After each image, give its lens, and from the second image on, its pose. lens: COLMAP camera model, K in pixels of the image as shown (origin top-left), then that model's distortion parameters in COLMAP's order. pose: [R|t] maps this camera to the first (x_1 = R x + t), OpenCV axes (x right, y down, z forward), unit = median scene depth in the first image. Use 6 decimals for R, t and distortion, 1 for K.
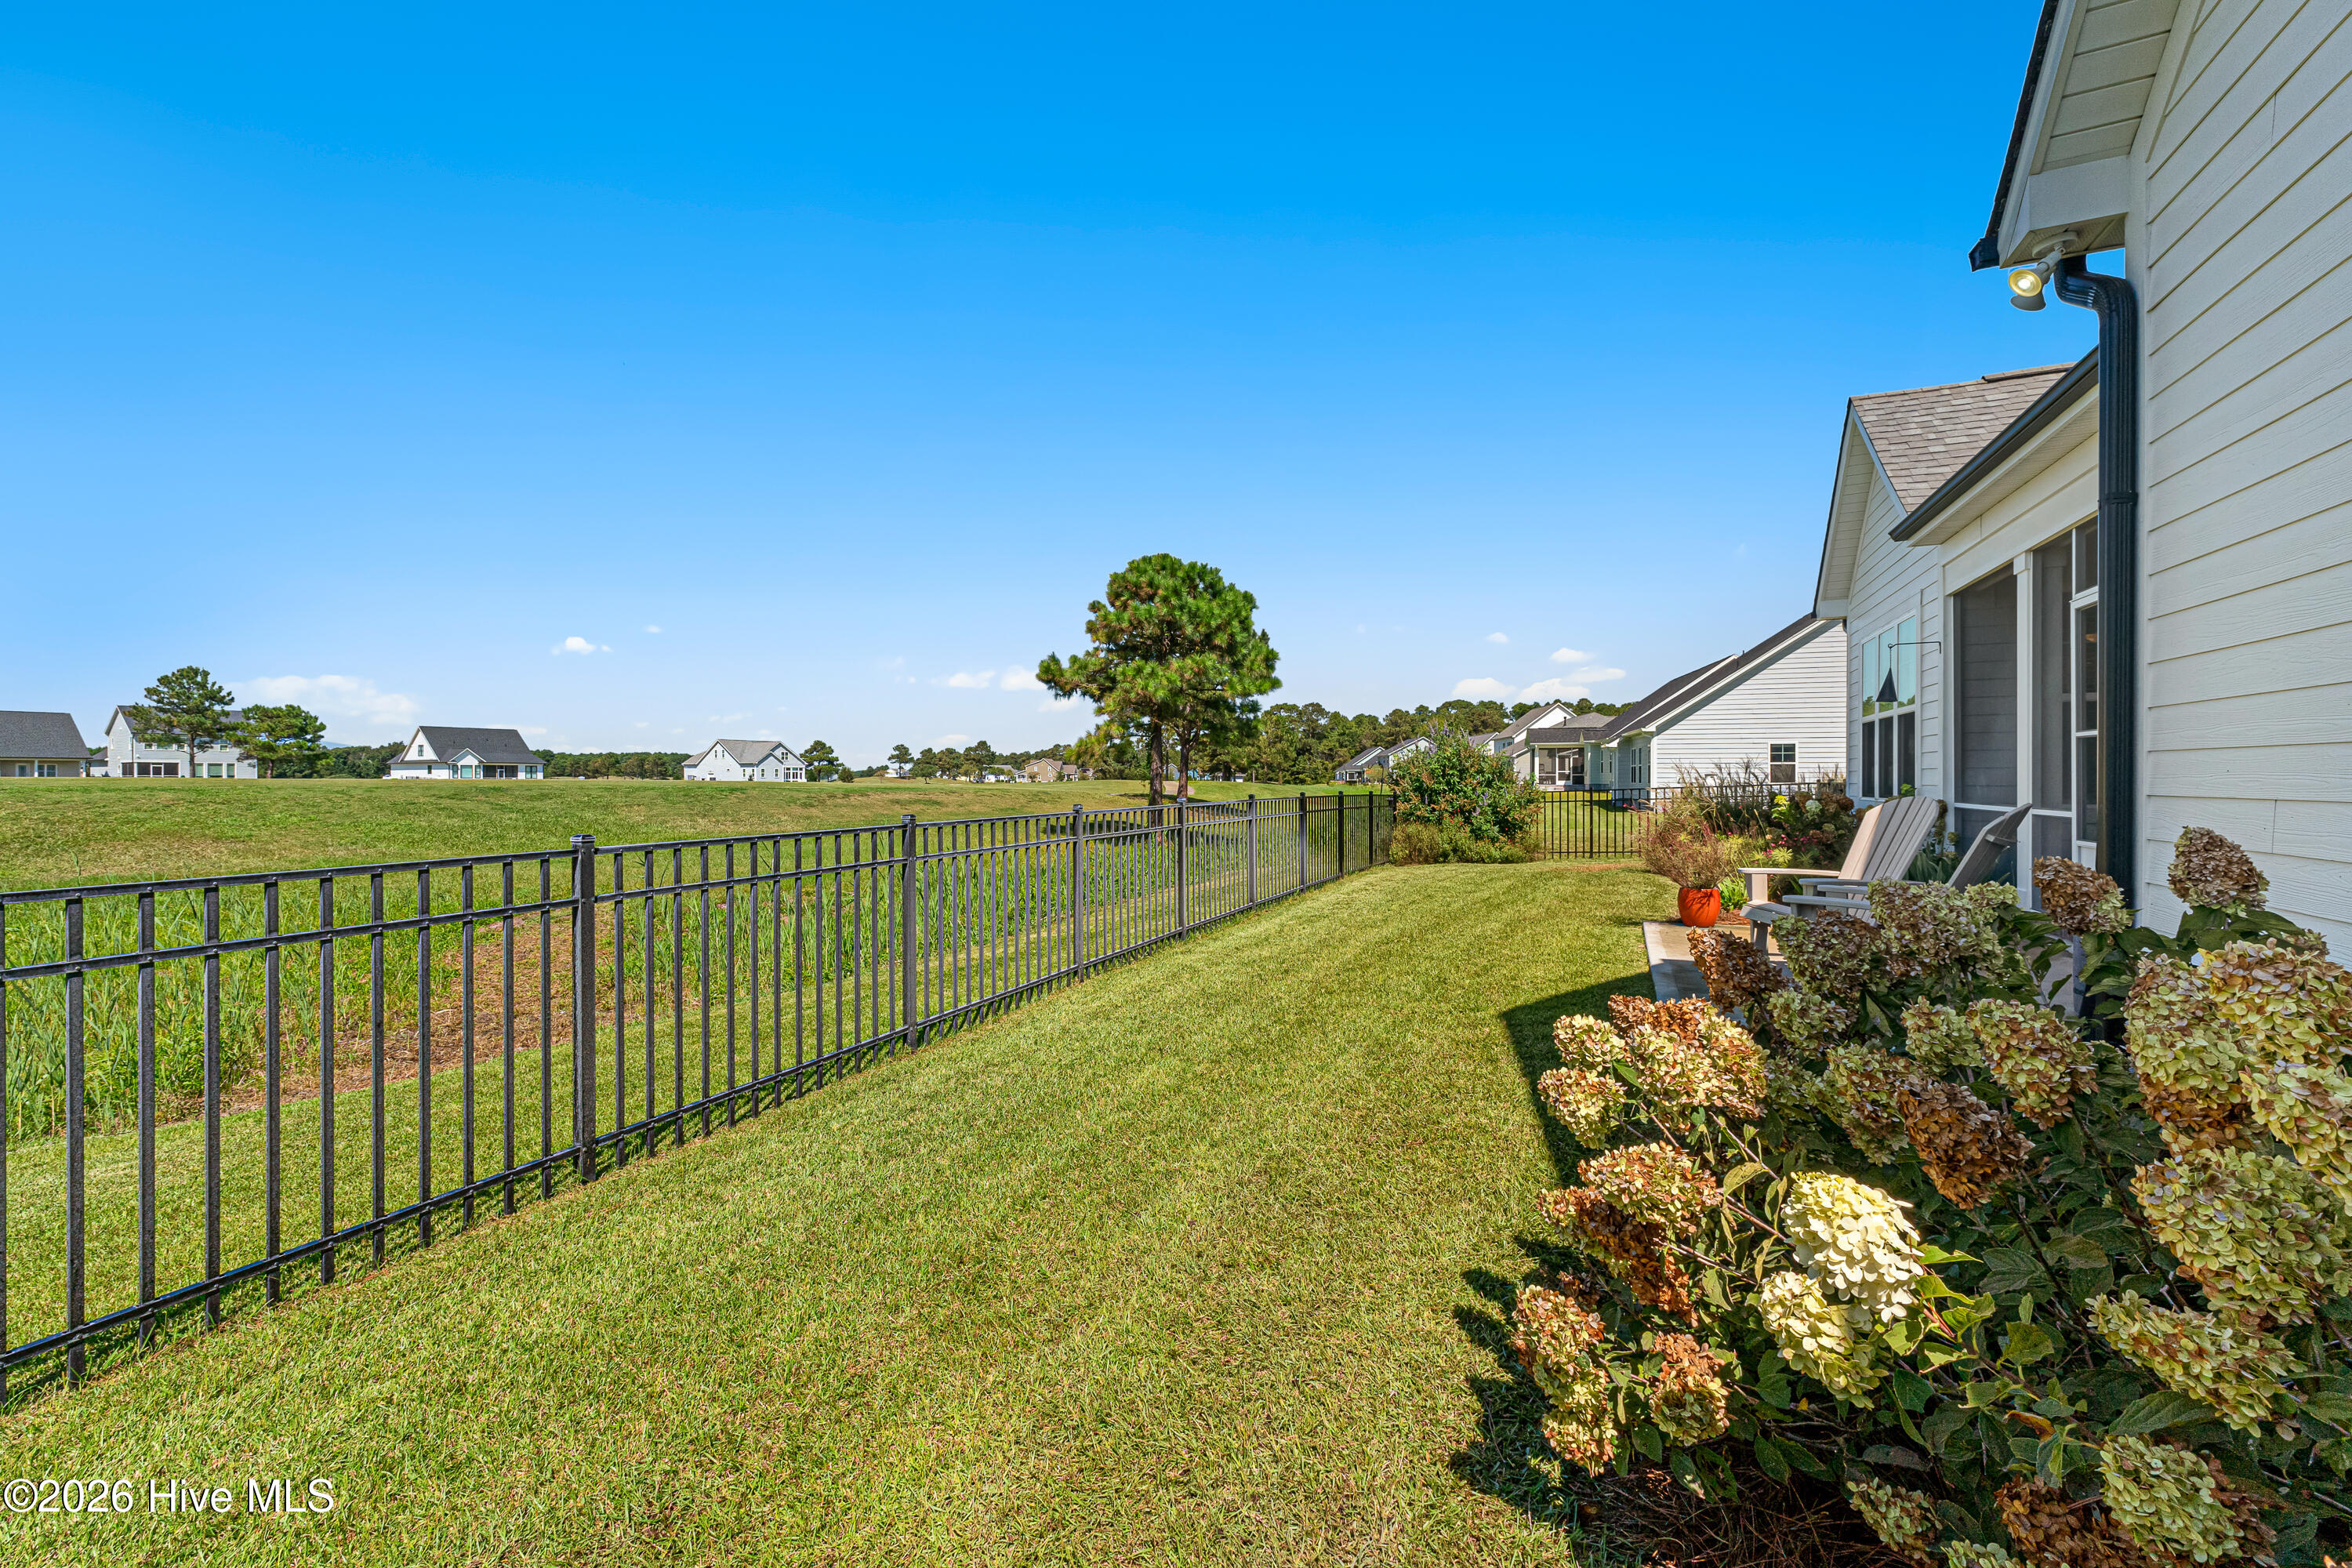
lens RADIAL K [[982.0, 0, 1201.6], [0, 982.0, 781.0], [0, 0, 1]] dist [-0.001814, -0.000084]
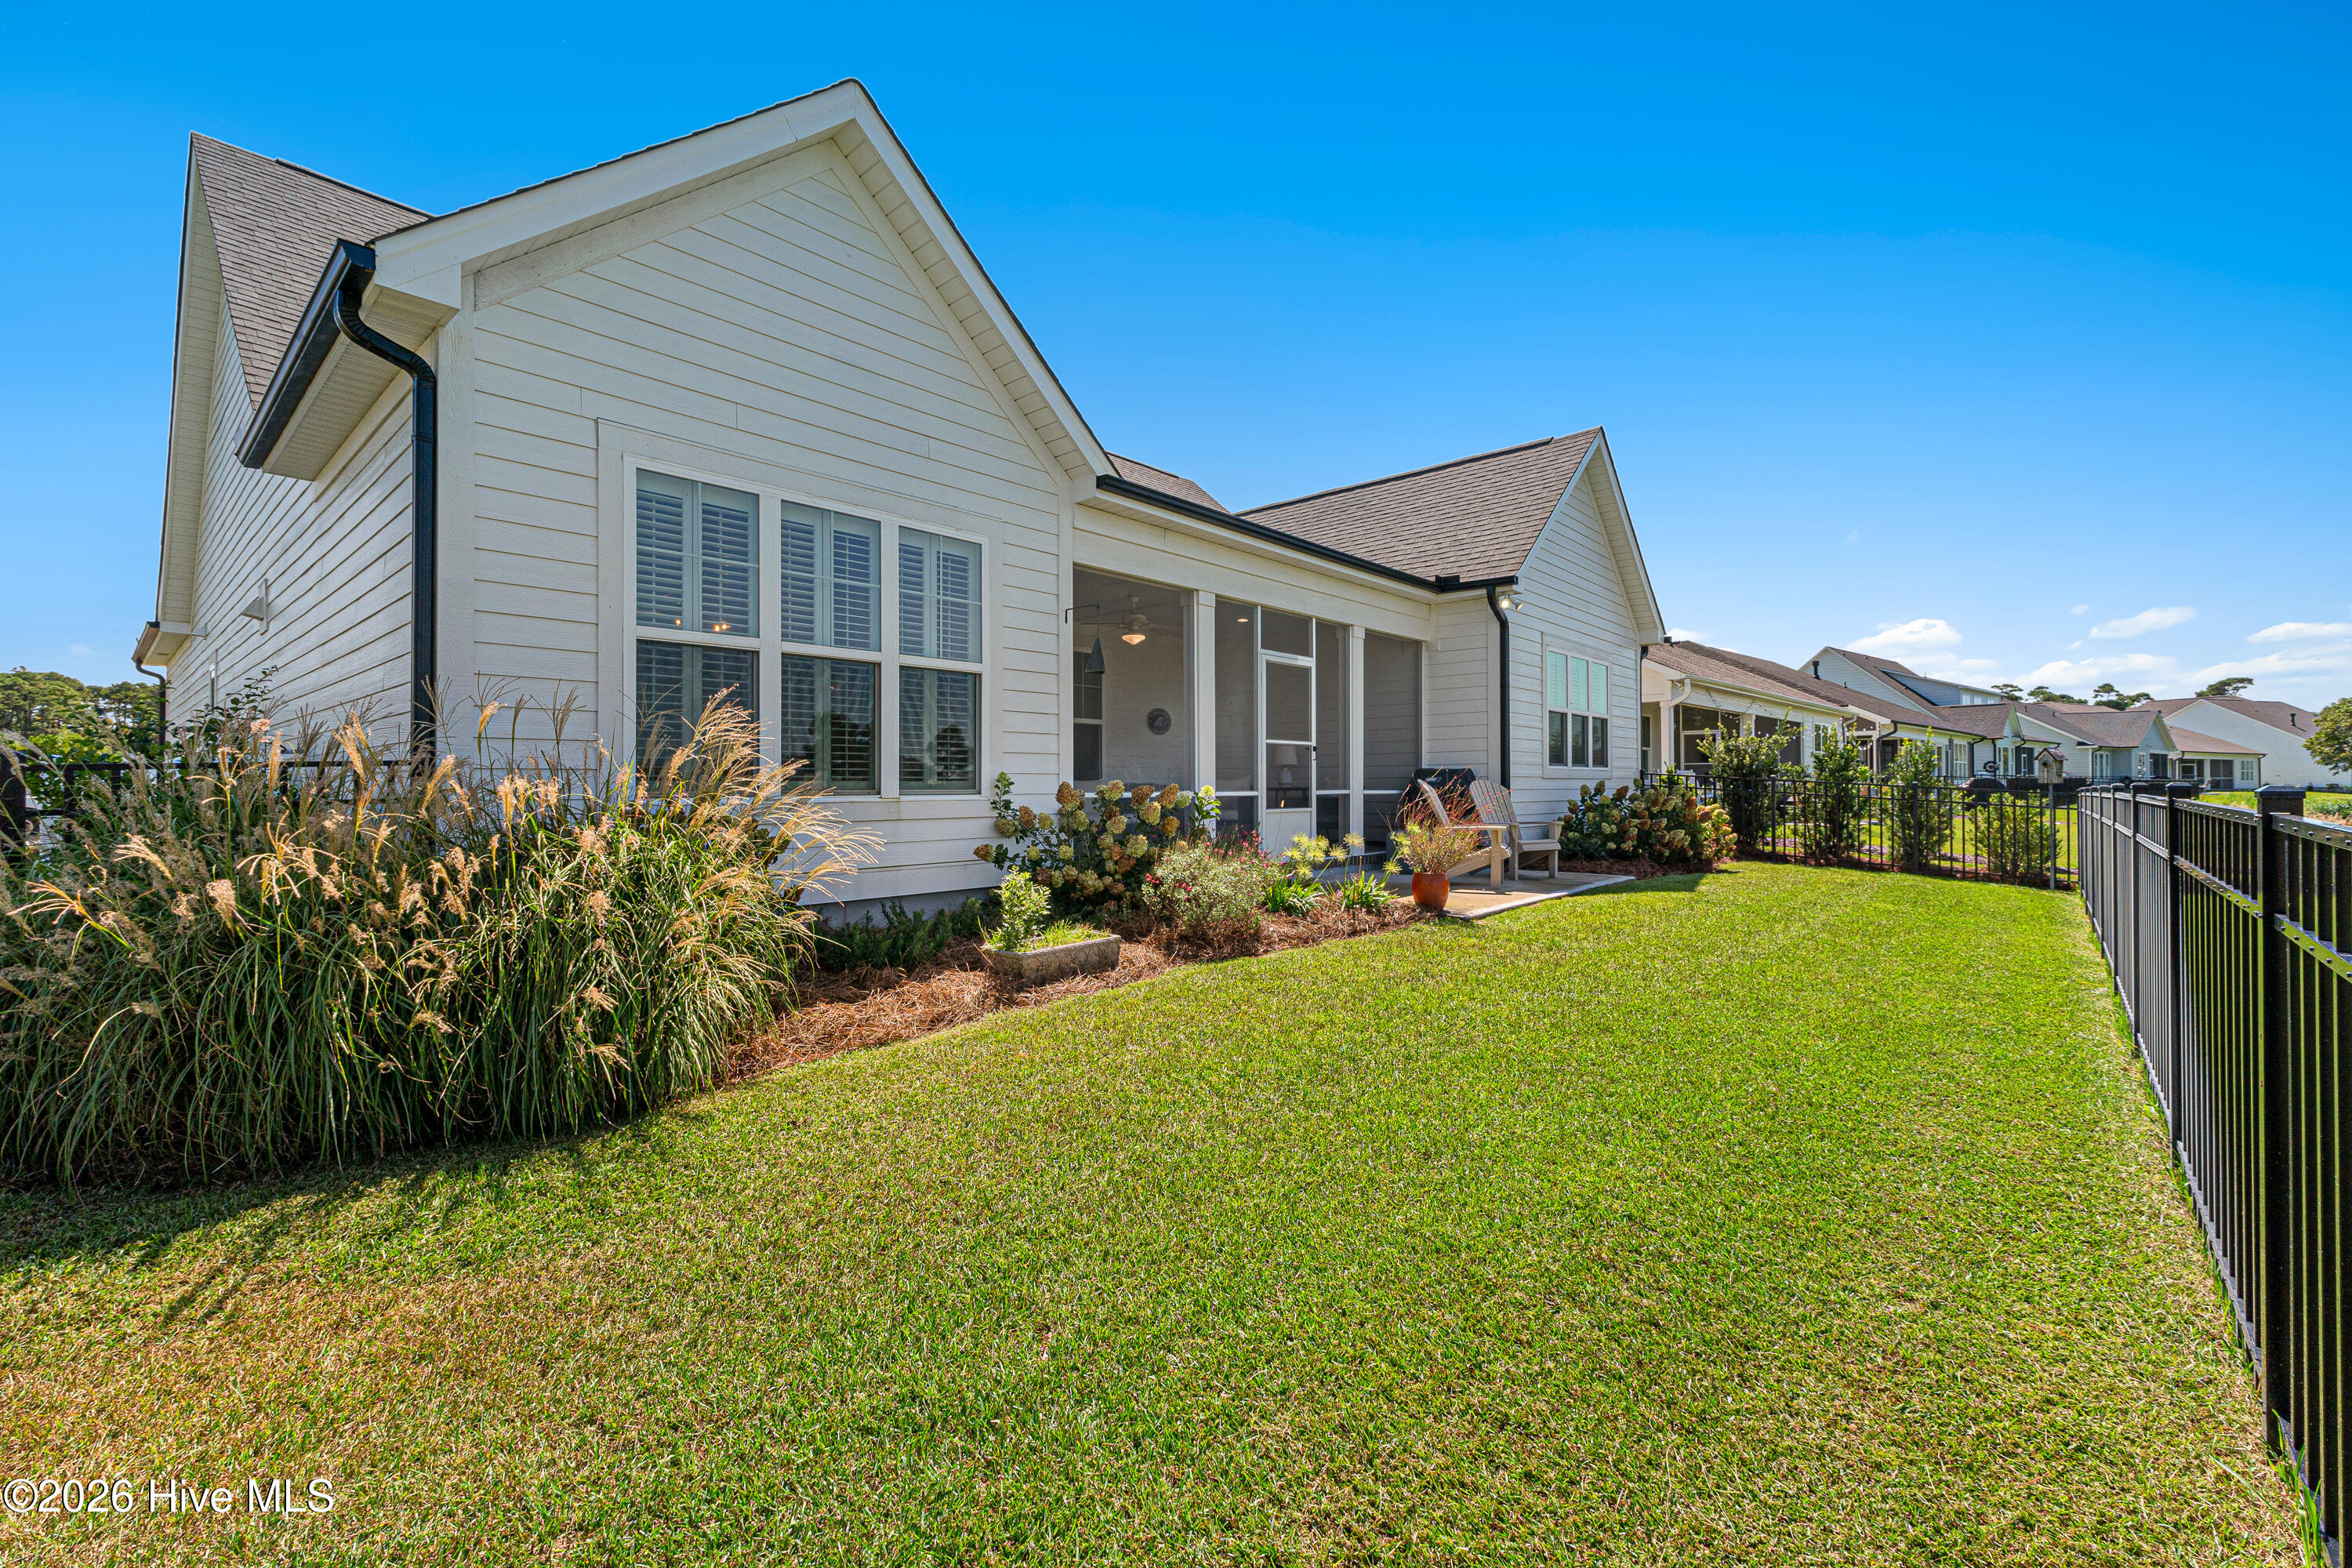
lens RADIAL K [[987.6, 0, 1175.2], [0, 987.6, 773.6], [0, 0, 1]] dist [0.007178, -0.000576]
pose [[-0.947875, 0.010868, 0.318458, 0.210848], [0.007810, 0.999910, -0.010879, 0.007760], [-0.318548, -0.007825, -0.947874, 0.996465]]
